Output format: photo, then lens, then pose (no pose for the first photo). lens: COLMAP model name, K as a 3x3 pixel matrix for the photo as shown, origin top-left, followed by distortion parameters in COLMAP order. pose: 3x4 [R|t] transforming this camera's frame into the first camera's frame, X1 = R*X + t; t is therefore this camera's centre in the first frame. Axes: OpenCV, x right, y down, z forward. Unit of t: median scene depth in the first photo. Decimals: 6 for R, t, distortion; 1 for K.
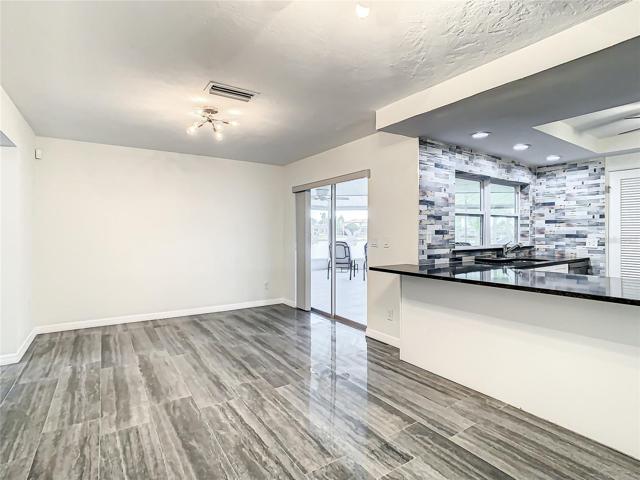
lens RADIAL K [[328.5, 0, 324.2], [0, 328.5, 235.7], [0, 0, 1]] dist [-0.007777, 0.004029]
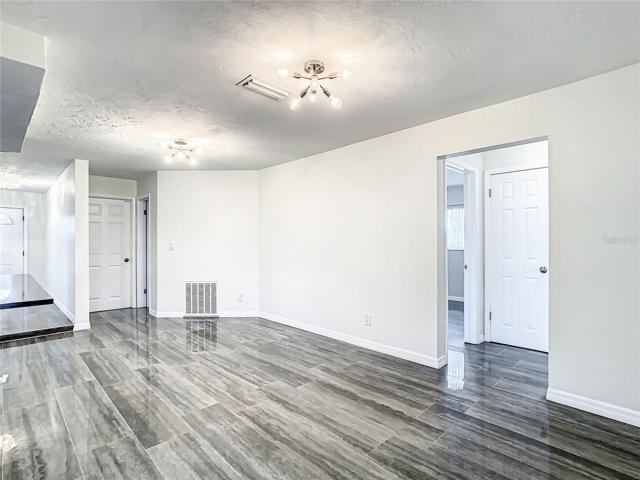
lens RADIAL K [[328.5, 0, 318.7], [0, 328.5, 241.5], [0, 0, 1]] dist [-0.007777, 0.004029]
pose [[-0.985555, 0.000522, -0.169352, -0.281648], [0.000850, 0.999998, -0.001860, -0.004123], [0.169351, -0.001977, -0.985554, 2.015844]]
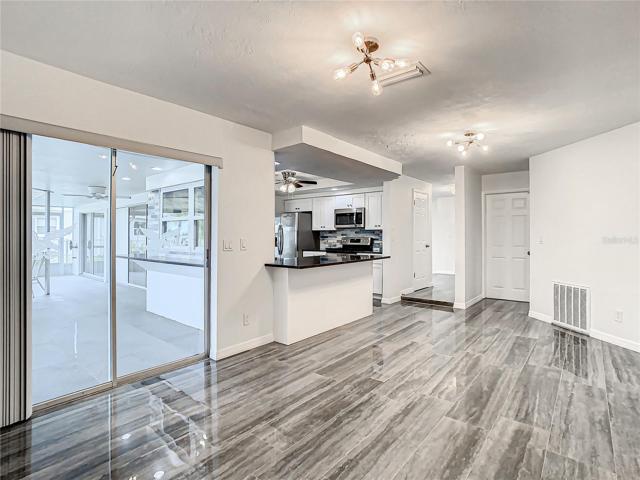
lens RADIAL K [[328.5, 0, 321.9], [0, 328.5, 236.3], [0, 0, 1]] dist [-0.007777, 0.004029]
pose [[-0.284881, -0.000969, 0.958562, -1.117243], [0.004004, 0.999990, 0.002201, -0.006175], [-0.958555, 0.004465, -0.284874, 1.506207]]
